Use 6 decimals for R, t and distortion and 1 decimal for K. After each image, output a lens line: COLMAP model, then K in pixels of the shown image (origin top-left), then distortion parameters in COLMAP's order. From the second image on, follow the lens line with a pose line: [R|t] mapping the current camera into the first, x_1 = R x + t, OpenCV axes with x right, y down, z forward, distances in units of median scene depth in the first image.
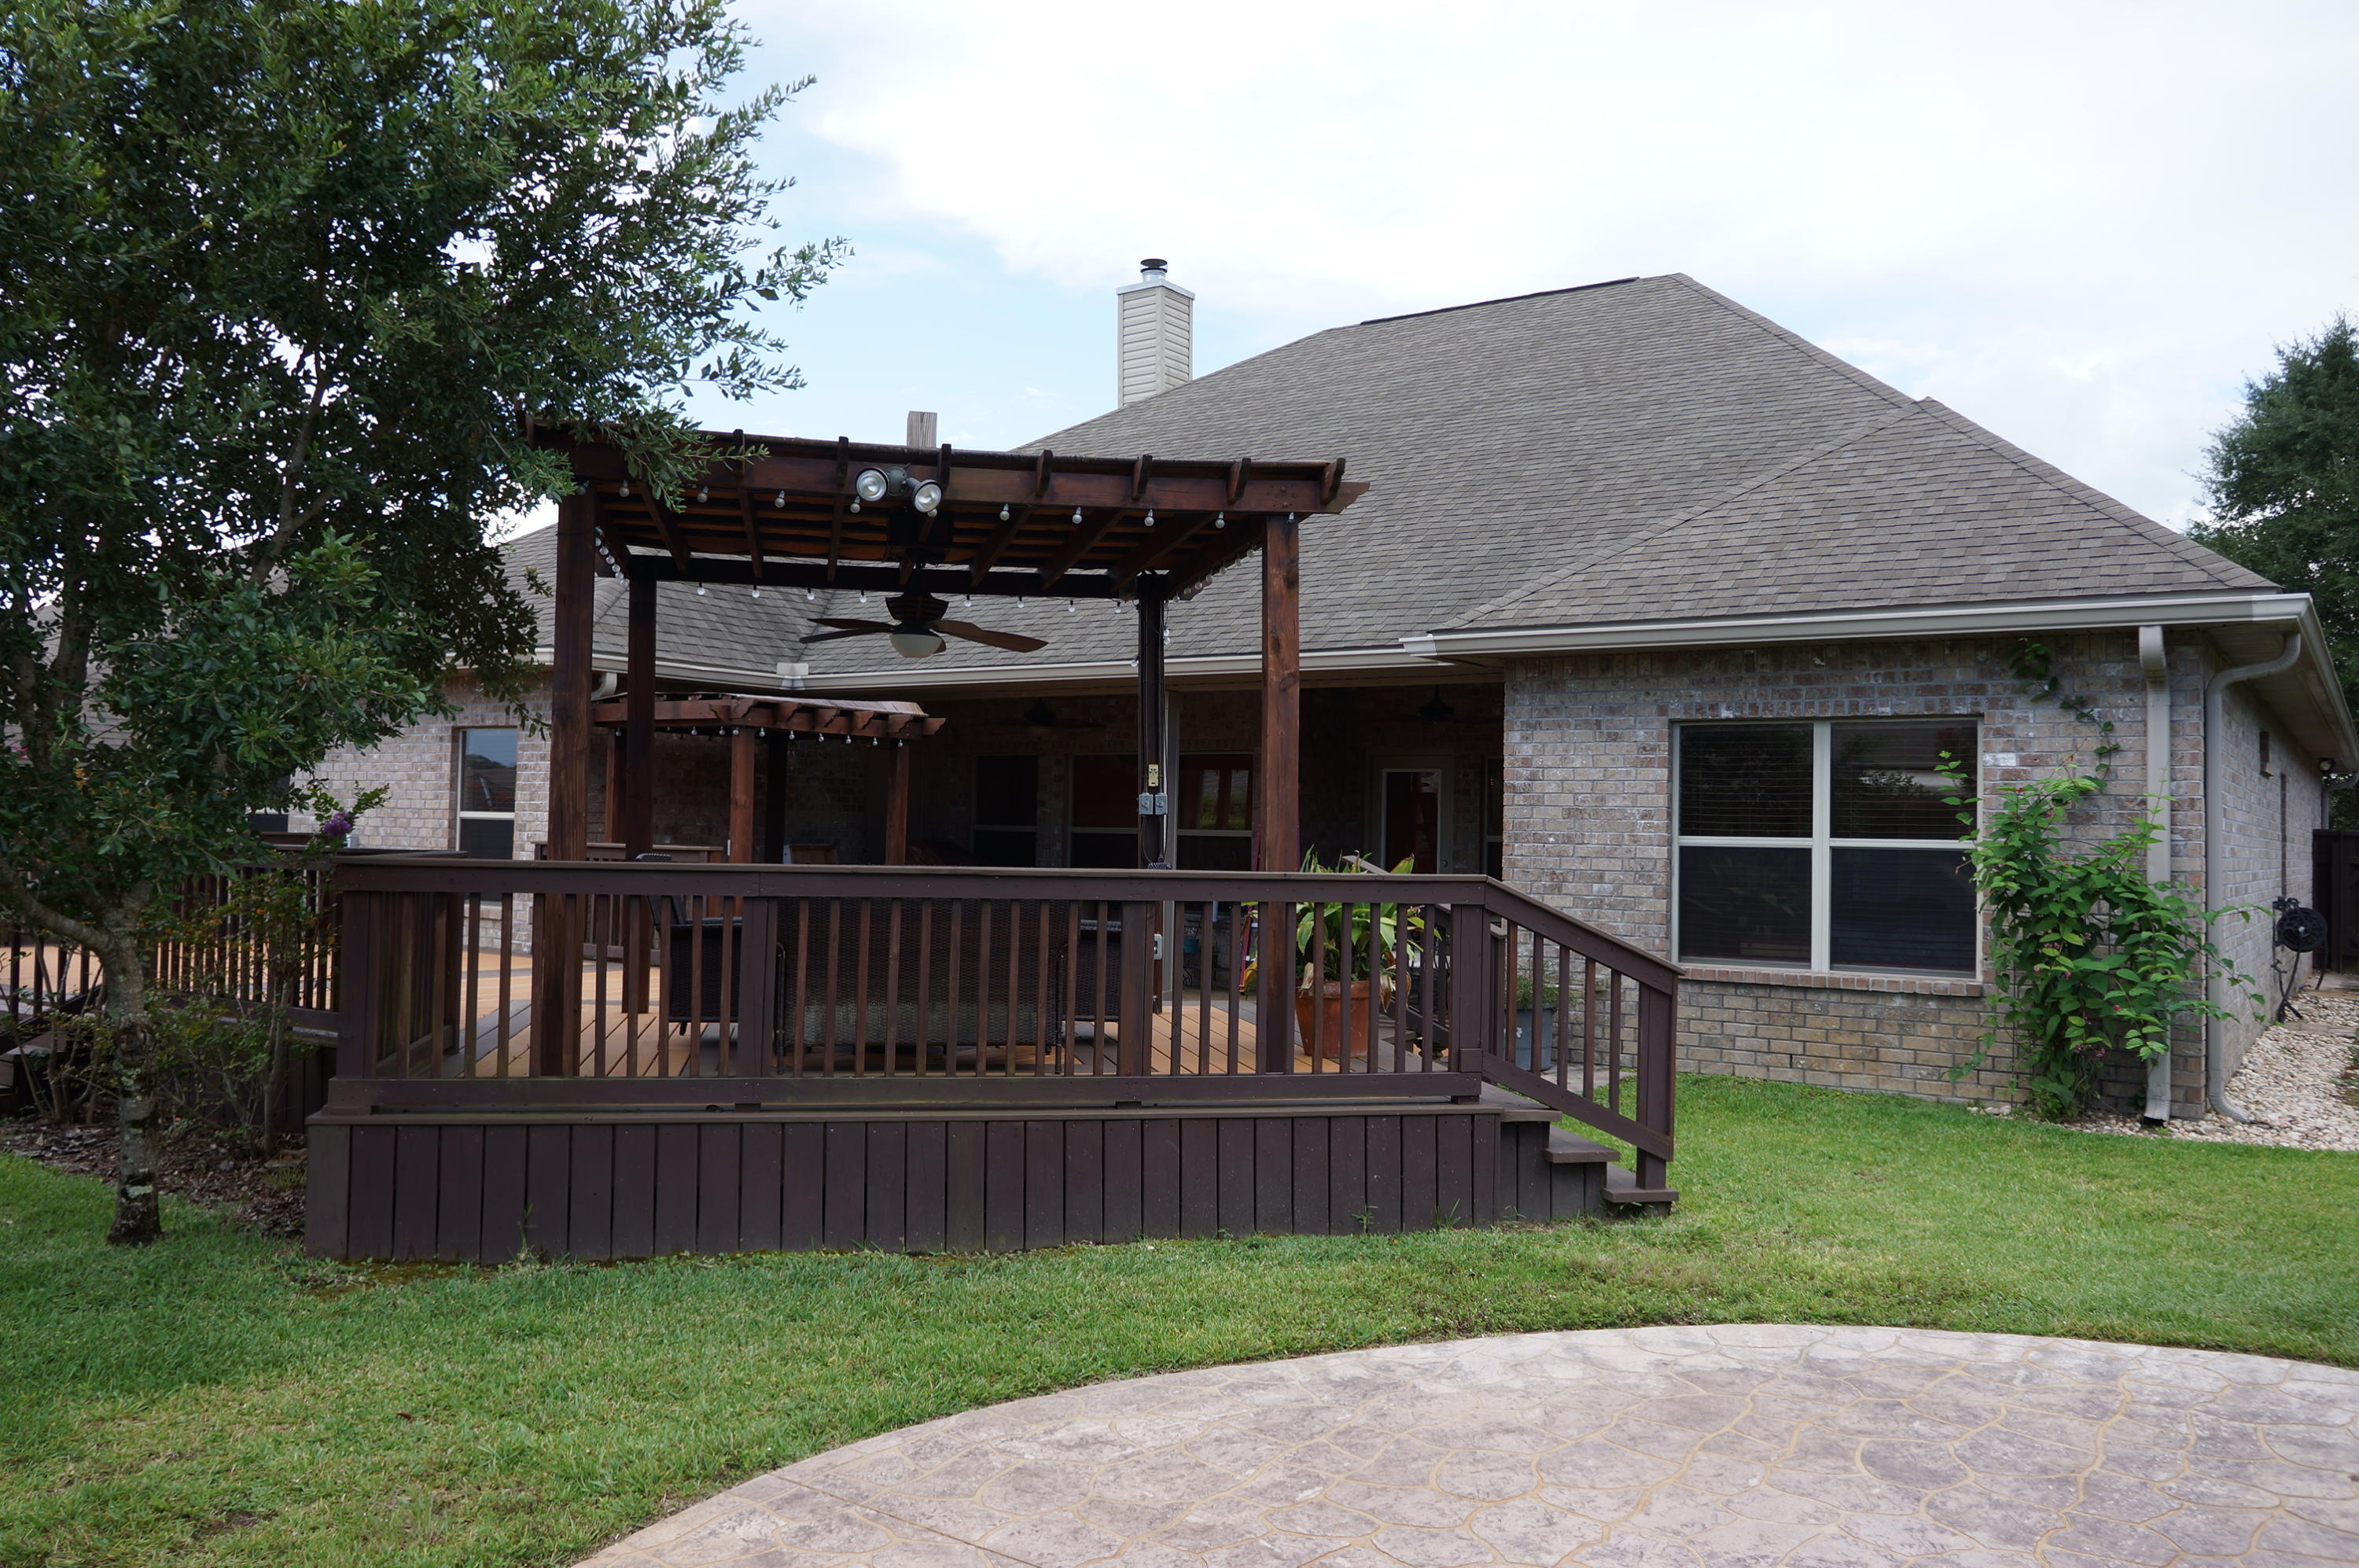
lens RADIAL K [[1822.2, 0, 1189.3], [0, 1822.2, 792.4], [0, 0, 1]] dist [-0.012496, -0.010669]
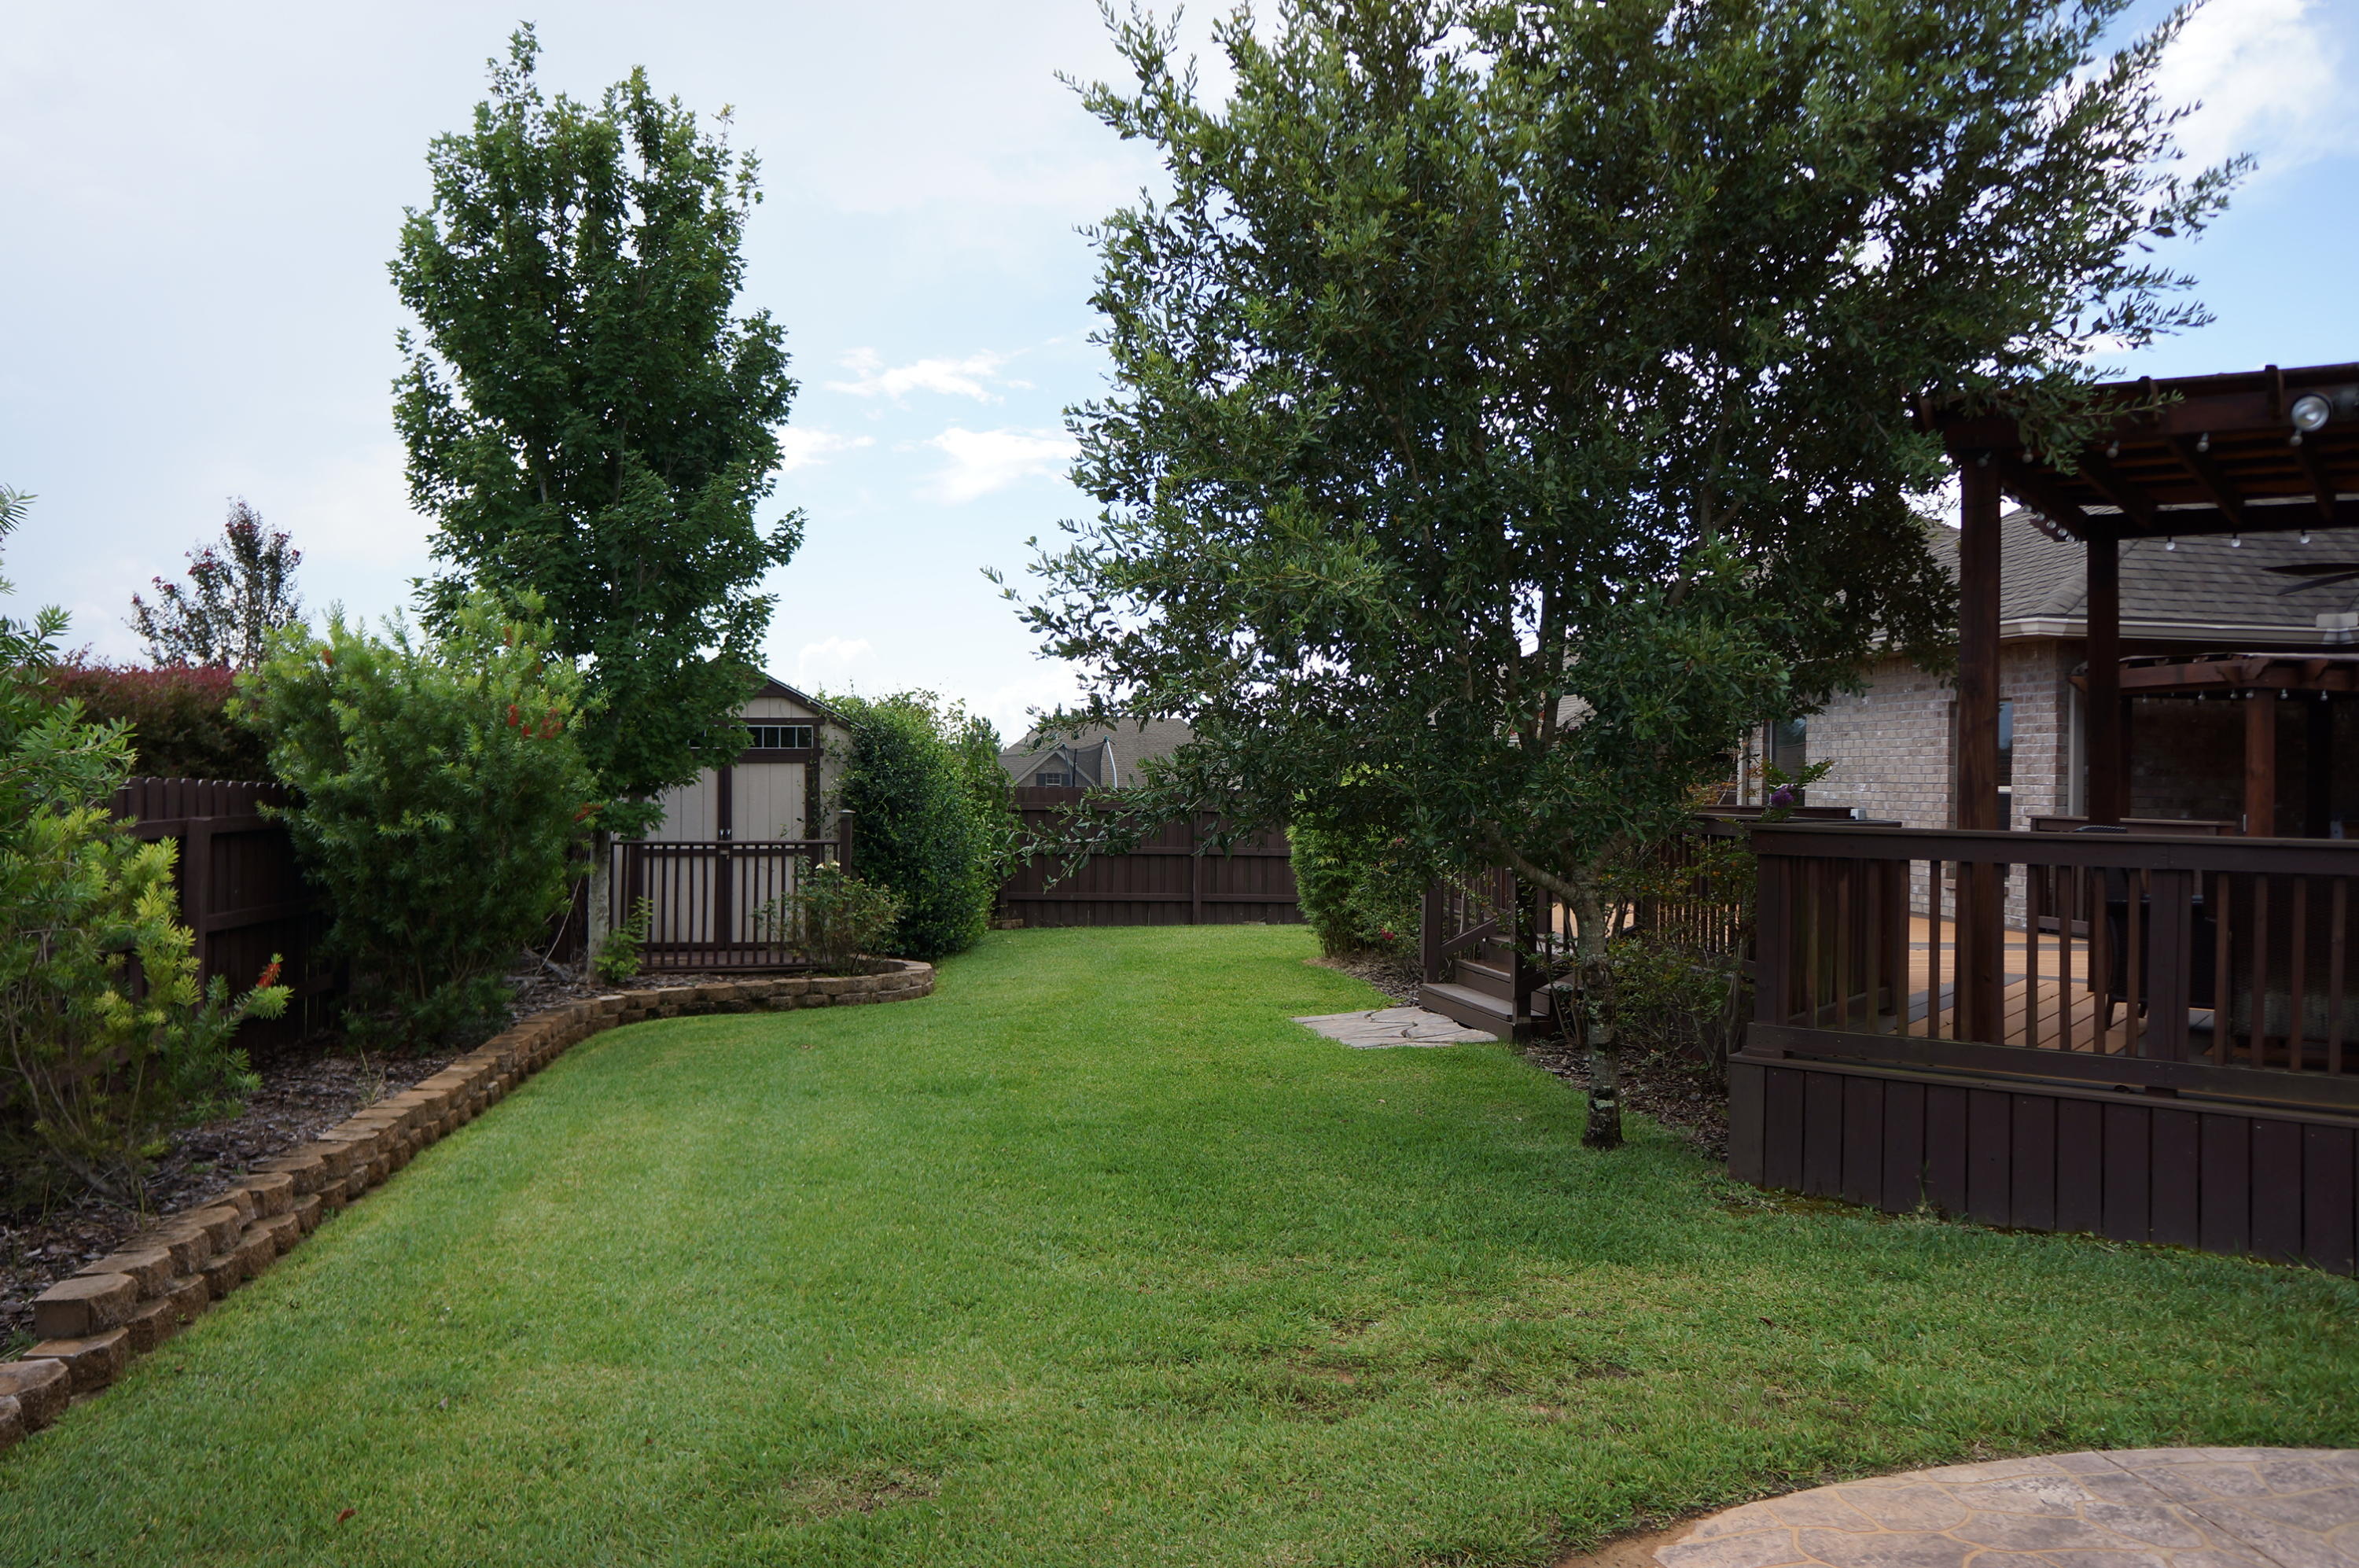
lens RADIAL K [[1822.2, 0, 1138.0], [0, 1822.2, 761.6], [0, 0, 1]] dist [-0.012496, -0.010669]
pose [[0.665173, -0.018115, -0.746470, 0.161644], [0.014912, 0.999829, -0.010976, 0.005164], [0.746541, -0.003831, 0.665329, -0.035400]]
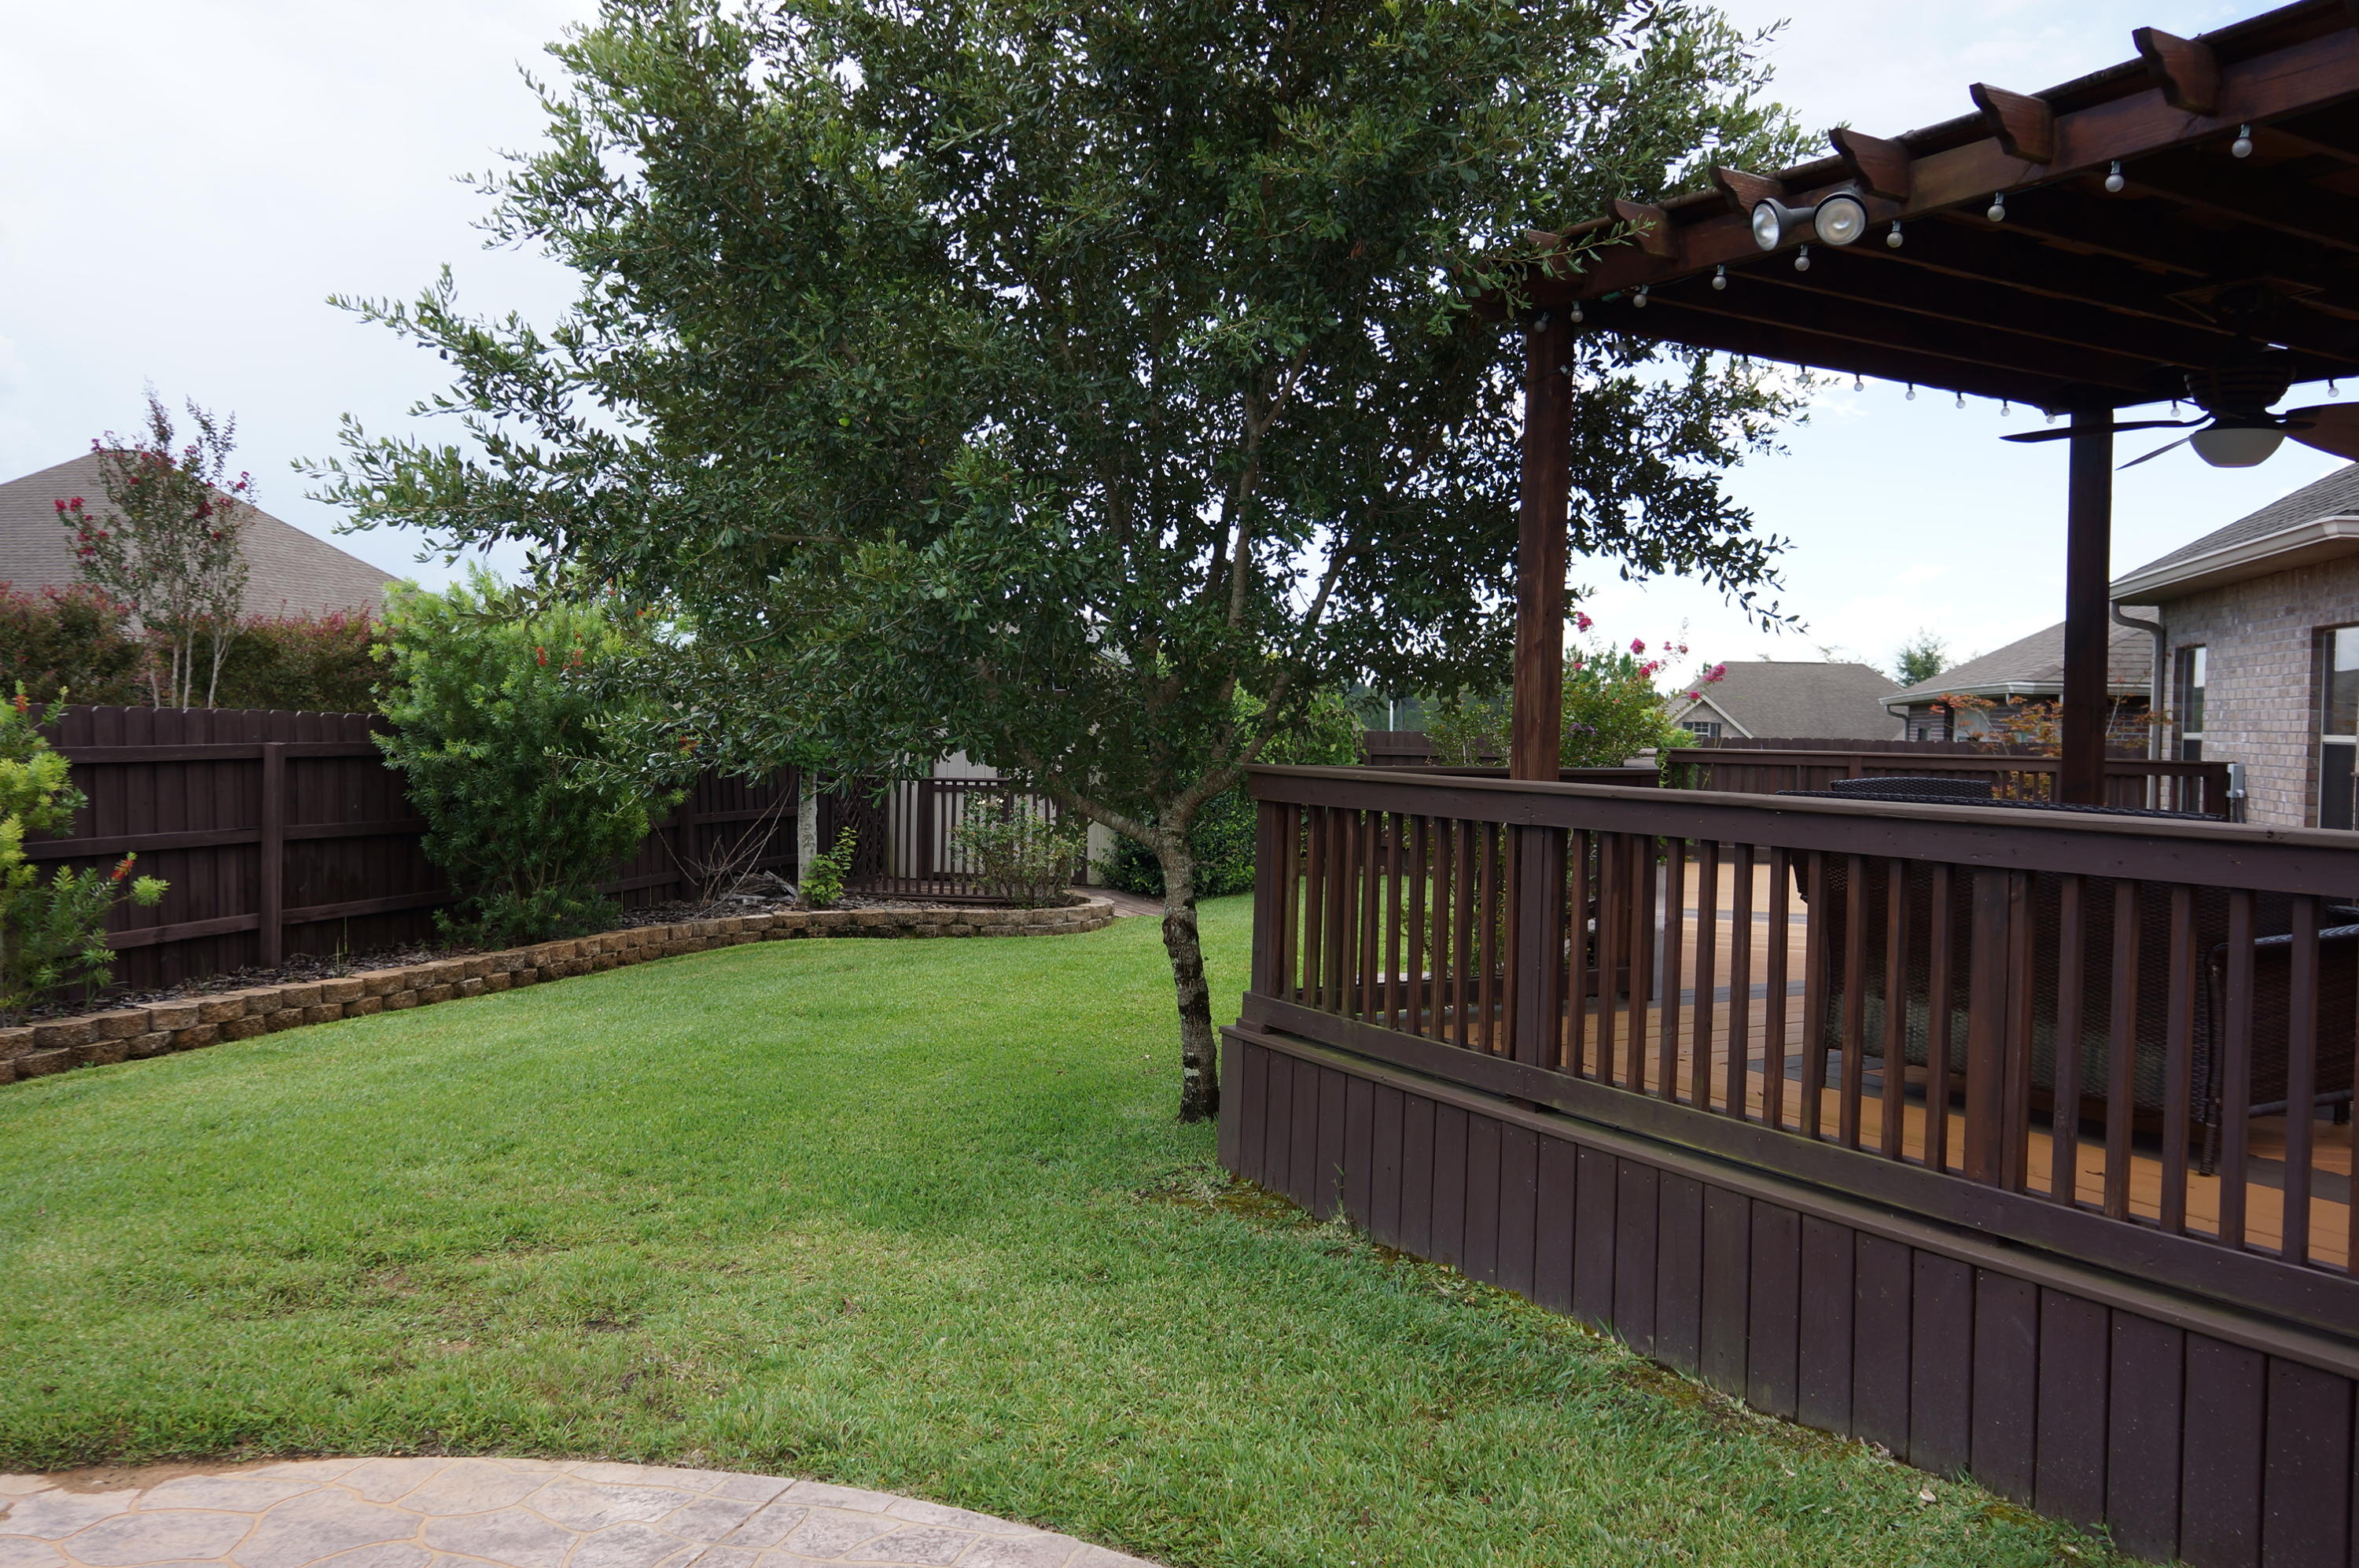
lens RADIAL K [[1822.2, 0, 1163.7], [0, 1822.2, 802.3], [0, 0, 1]] dist [-0.012496, -0.010669]
pose [[0.318121, 0.032536, -0.947492, 0.622349], [0.005368, 0.999333, 0.036119, 0.028308], [0.948035, -0.016576, 0.317734, 0.902533]]
